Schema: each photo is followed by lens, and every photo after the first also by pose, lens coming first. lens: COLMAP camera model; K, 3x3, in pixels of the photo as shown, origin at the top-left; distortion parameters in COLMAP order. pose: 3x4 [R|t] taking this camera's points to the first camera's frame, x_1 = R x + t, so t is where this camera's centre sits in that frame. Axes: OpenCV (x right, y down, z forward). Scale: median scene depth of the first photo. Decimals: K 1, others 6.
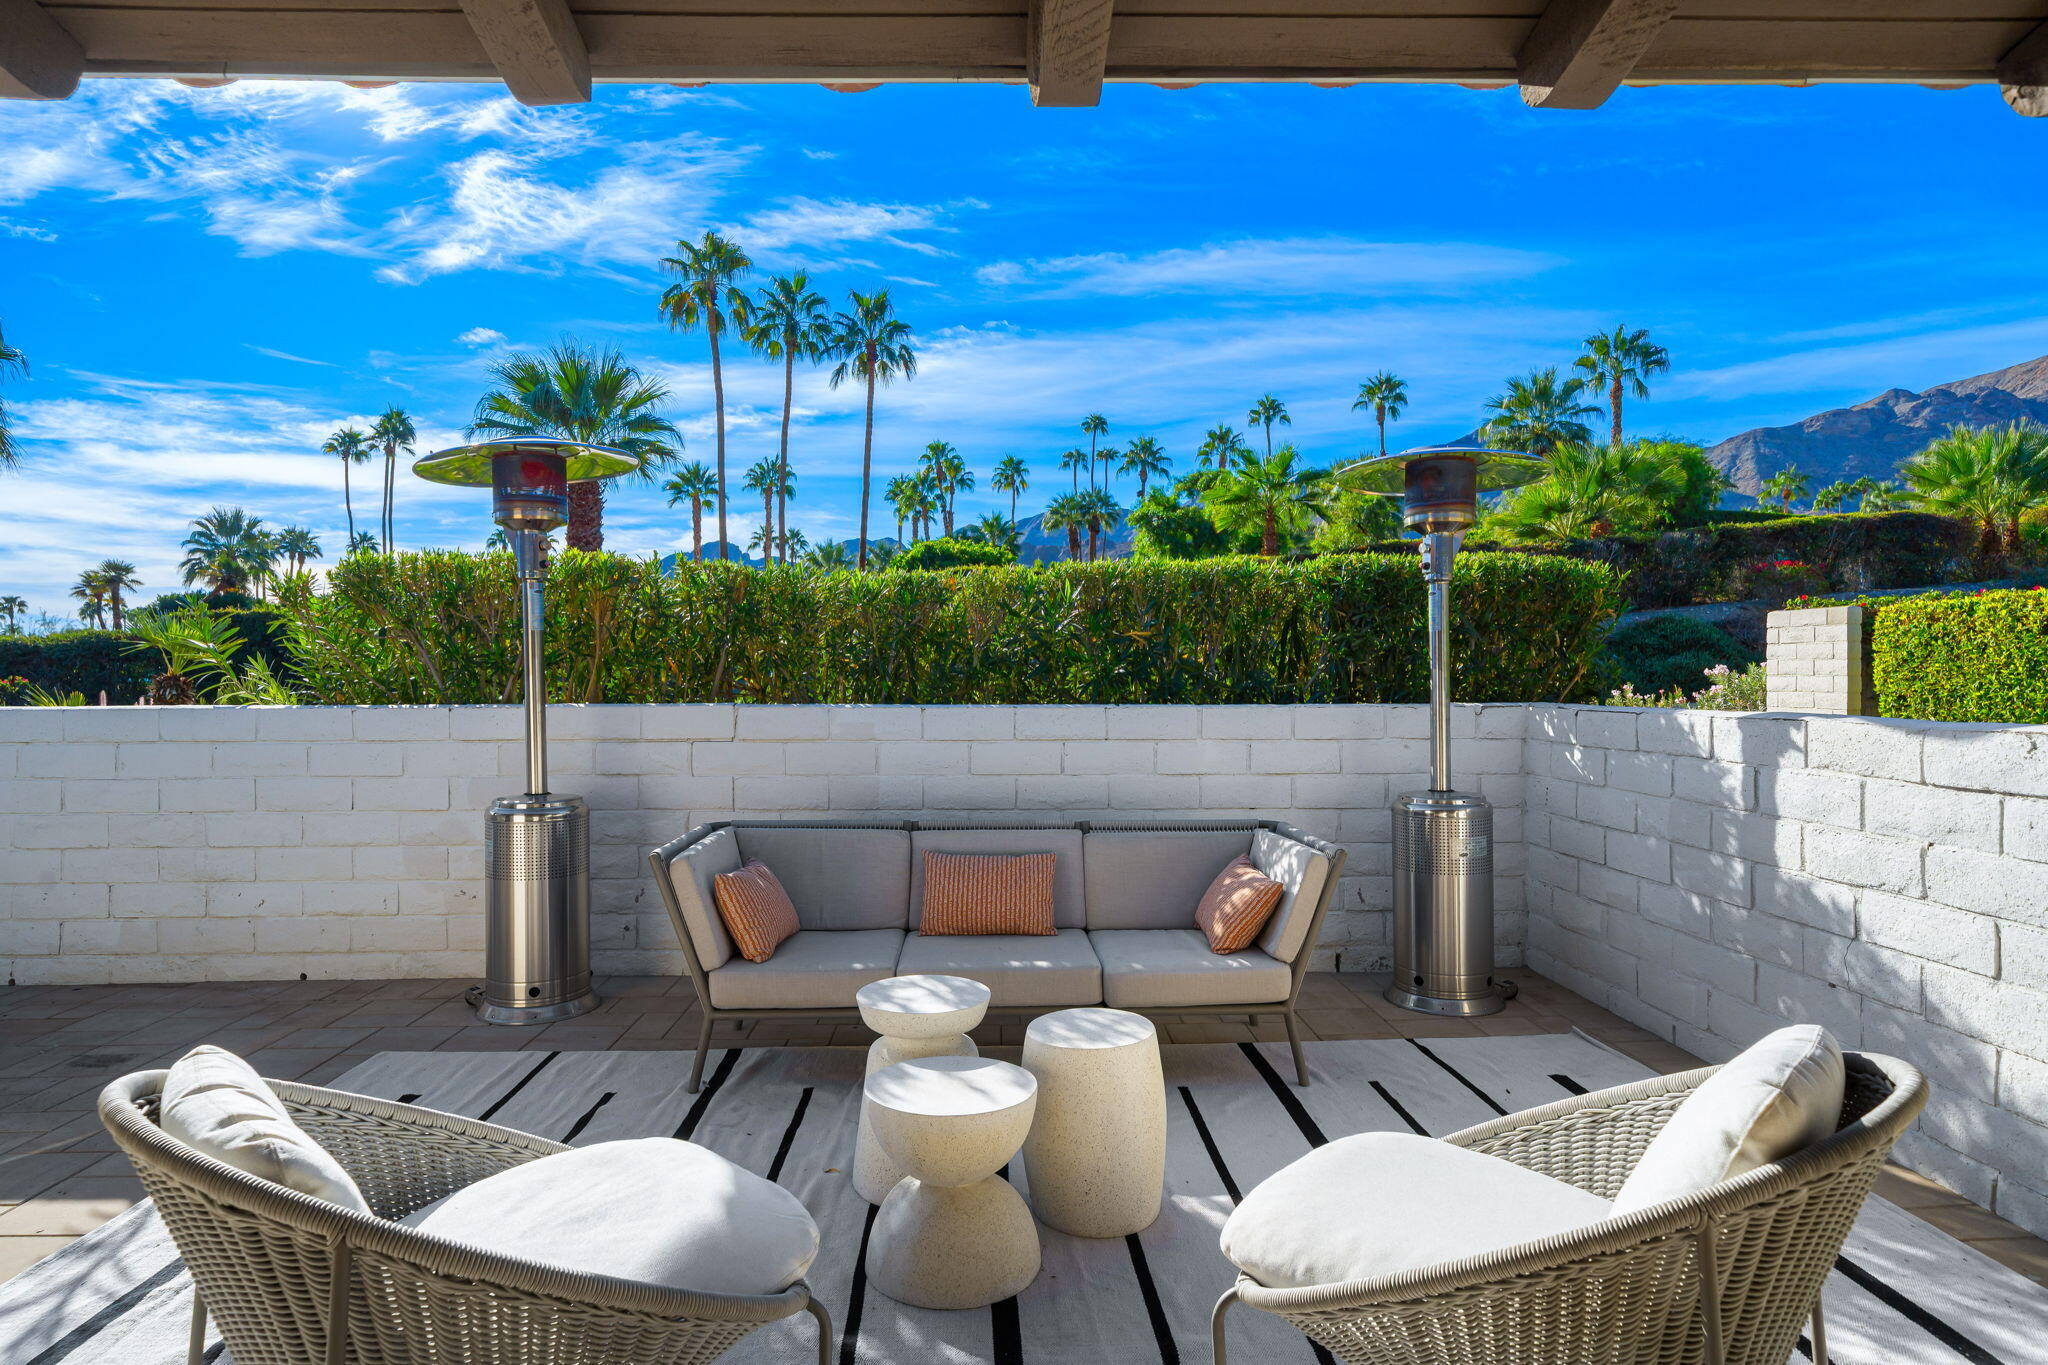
lens RADIAL K [[1131.2, 0, 1024.0], [0, 1131.2, 682.5], [0, 0, 1]] dist [-0.003527, -0.001533]
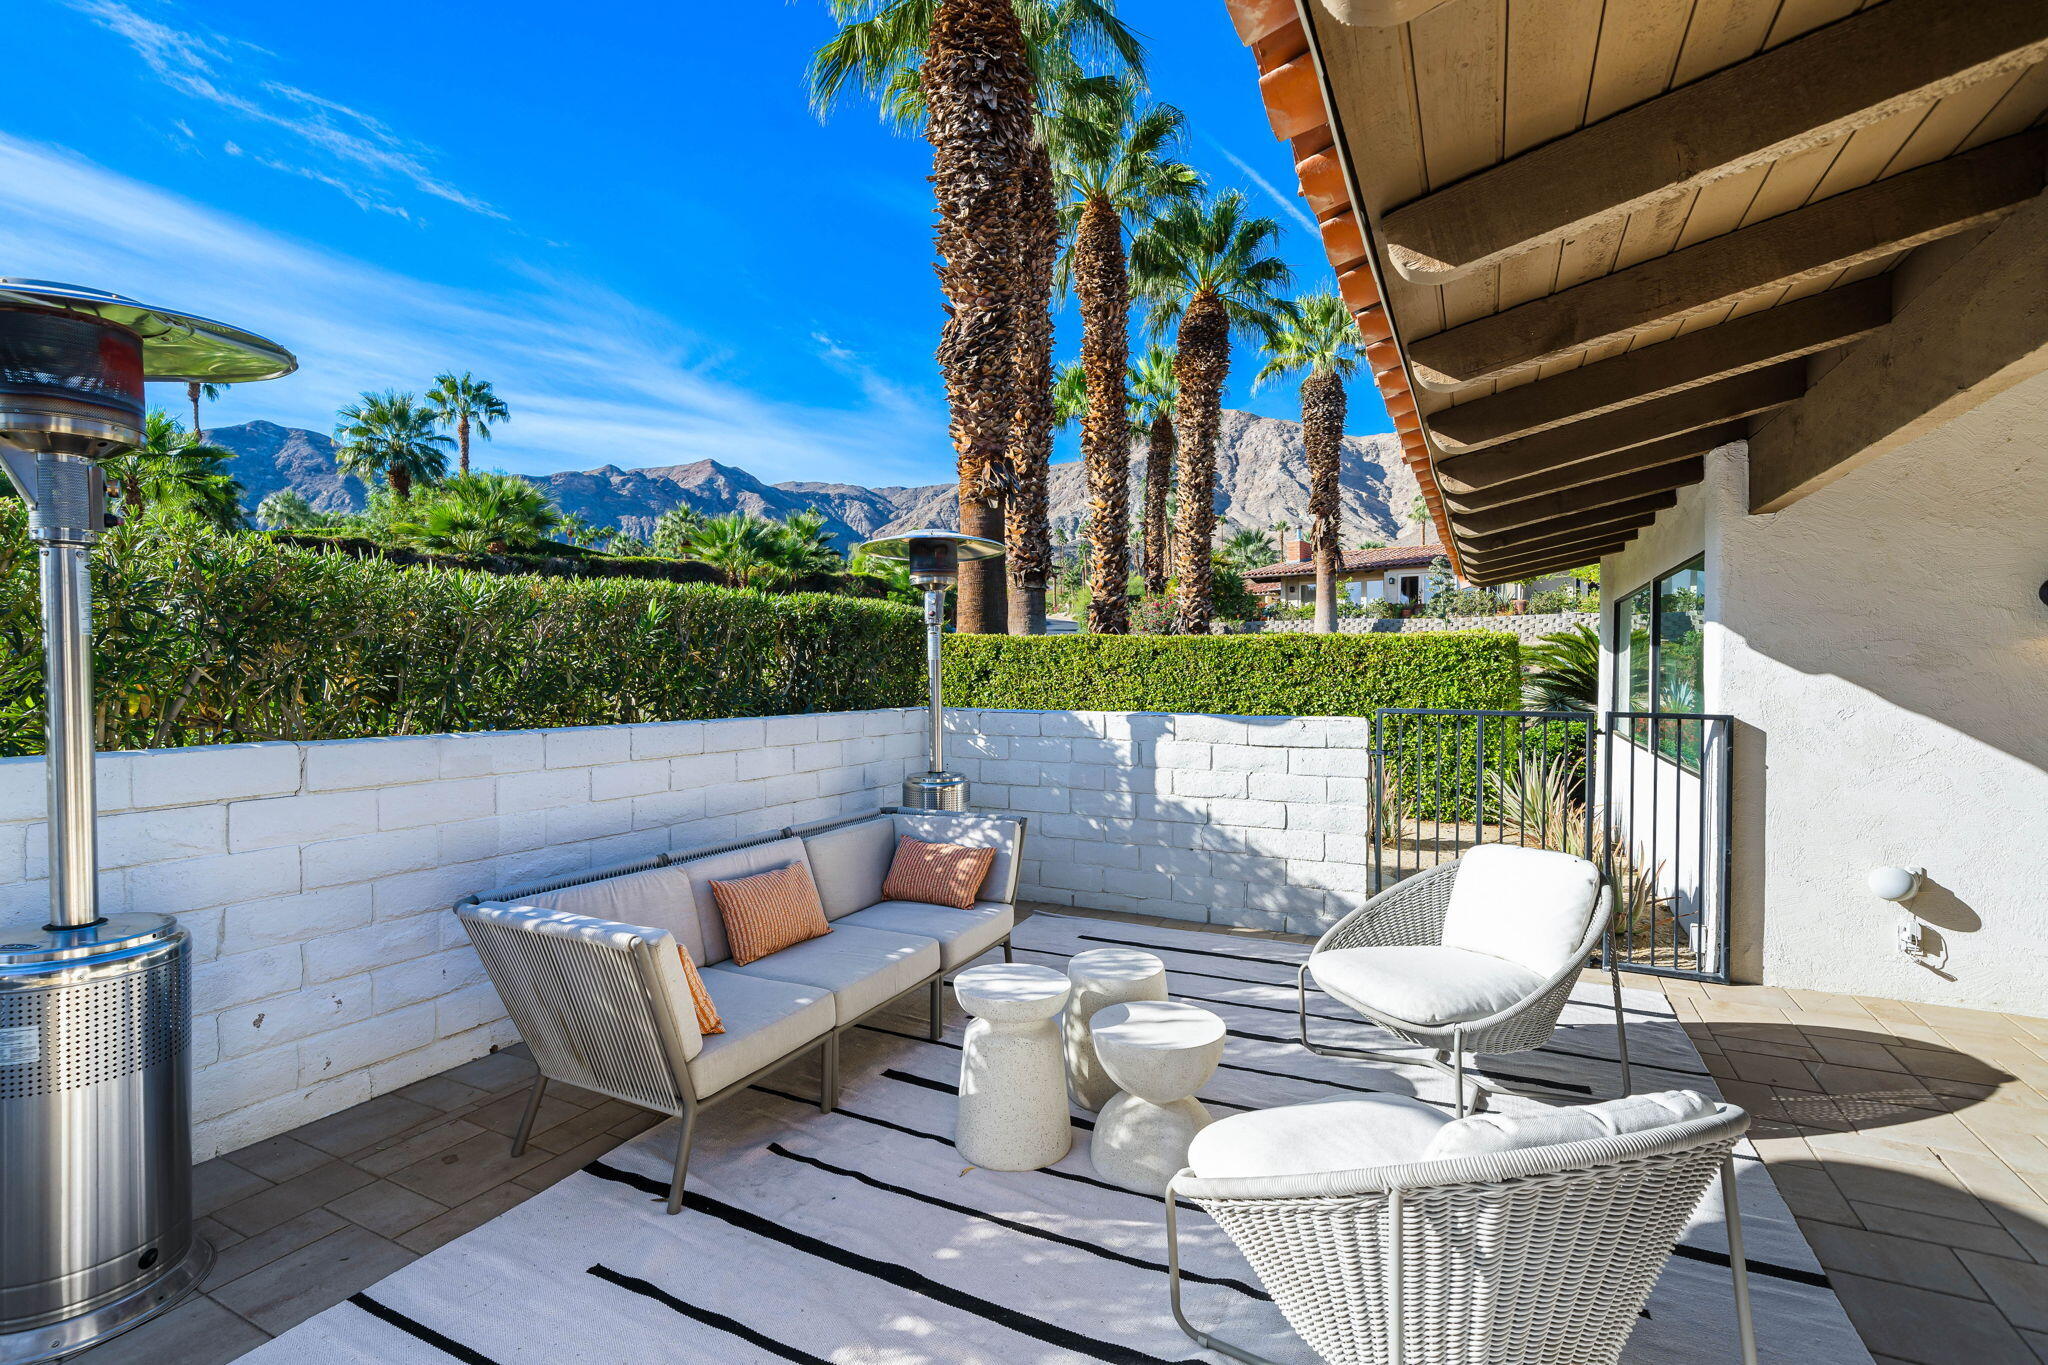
lens RADIAL K [[917.5, 0, 1024.0], [0, 917.5, 682.5], [0, 0, 1]] dist [-0.001234, -0.000337]
pose [[0.470857, -0.005659, 0.882191, -0.553654], [-0.004299, 0.999953, 0.008709, -0.026370], [-0.882199, -0.007893, 0.470810, 0.327241]]
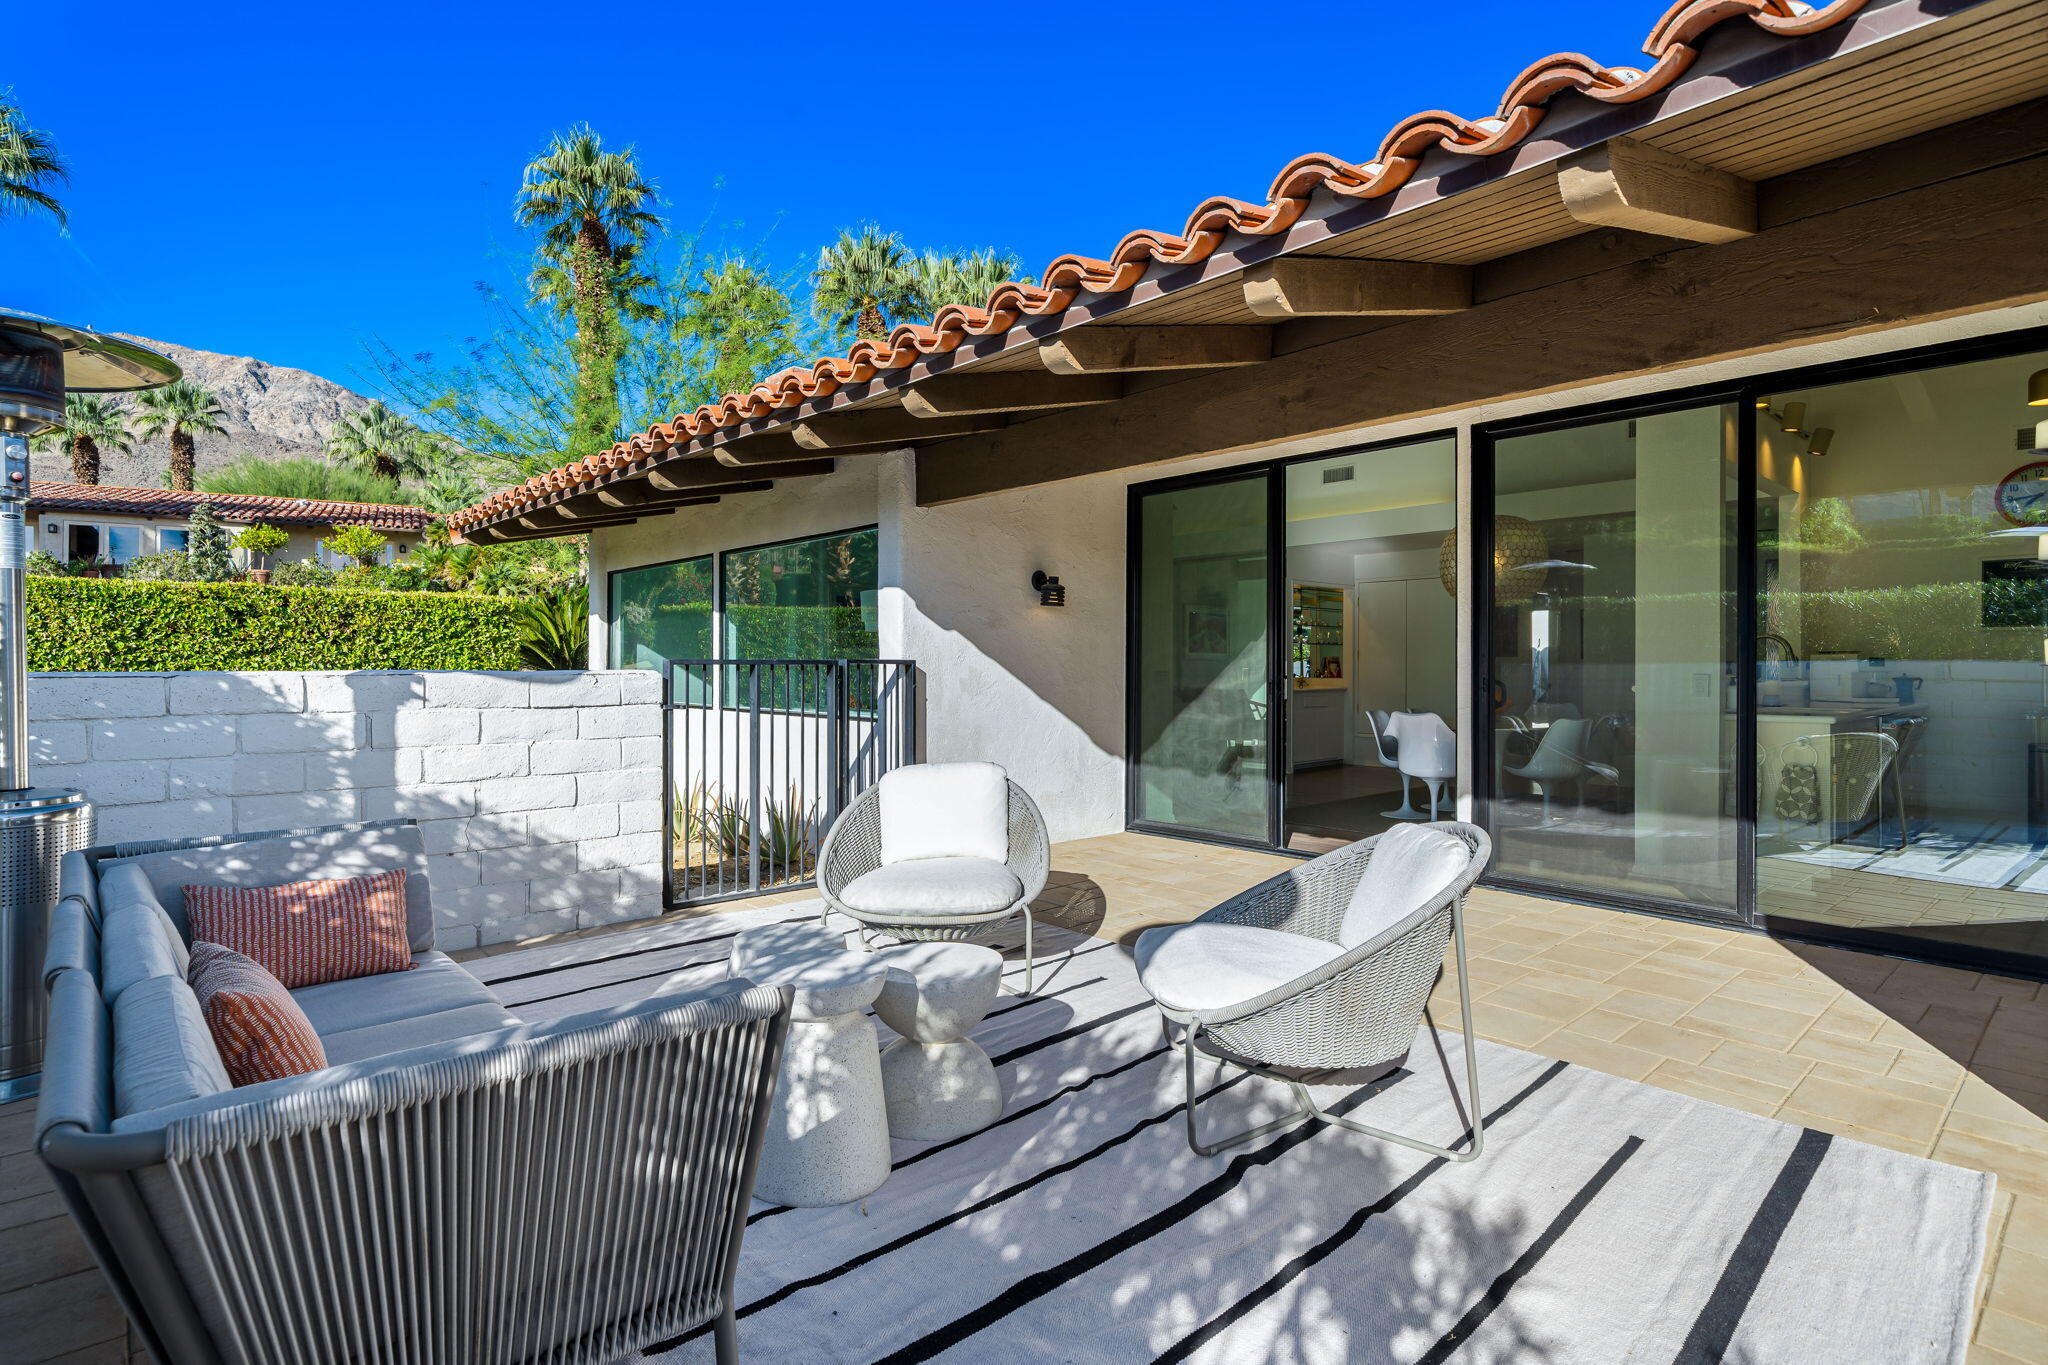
lens RADIAL K [[1042.0, 0, 982.8], [0, 1042.0, 660.0], [0, 0, 1]] dist [-0.001915, -0.000649]
pose [[-0.636320, 0.008557, 0.771377, -0.502274], [0.004186, 0.999962, -0.007639, 0.017509], [-0.771413, -0.001632, -0.636332, 0.867523]]
